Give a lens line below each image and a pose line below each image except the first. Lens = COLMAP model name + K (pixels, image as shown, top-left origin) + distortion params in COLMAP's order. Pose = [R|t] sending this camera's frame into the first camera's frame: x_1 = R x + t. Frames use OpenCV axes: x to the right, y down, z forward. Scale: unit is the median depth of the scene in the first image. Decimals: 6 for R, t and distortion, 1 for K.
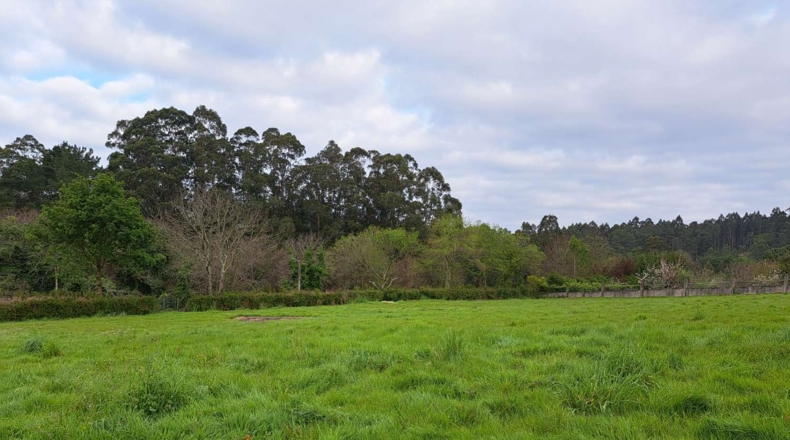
lens RADIAL K [[570.0, 0, 397.4], [0, 570.0, 284.6], [0, 0, 1]] dist [0.081951, -0.090242]
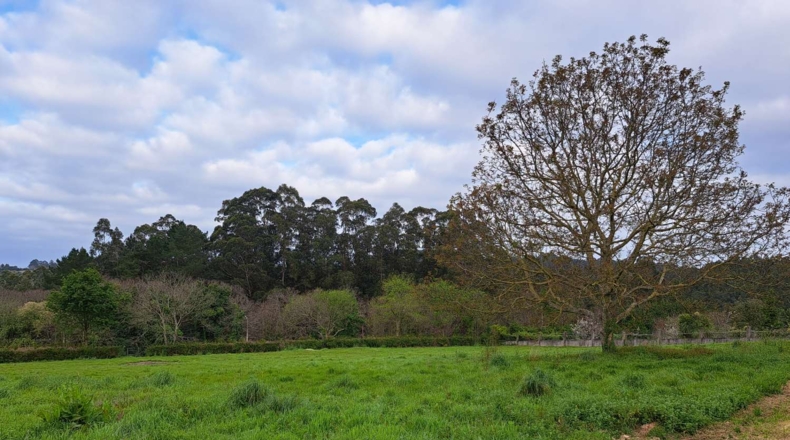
lens RADIAL K [[563.2, 0, 411.7], [0, 563.2, 286.6], [0, 0, 1]] dist [0.000593, 0.001055]
pose [[0.964215, -0.018123, -0.264500, 0.240364], [0.001533, 0.998025, -0.062797, -0.014340], [0.265116, 0.060144, 0.962339, -0.075751]]
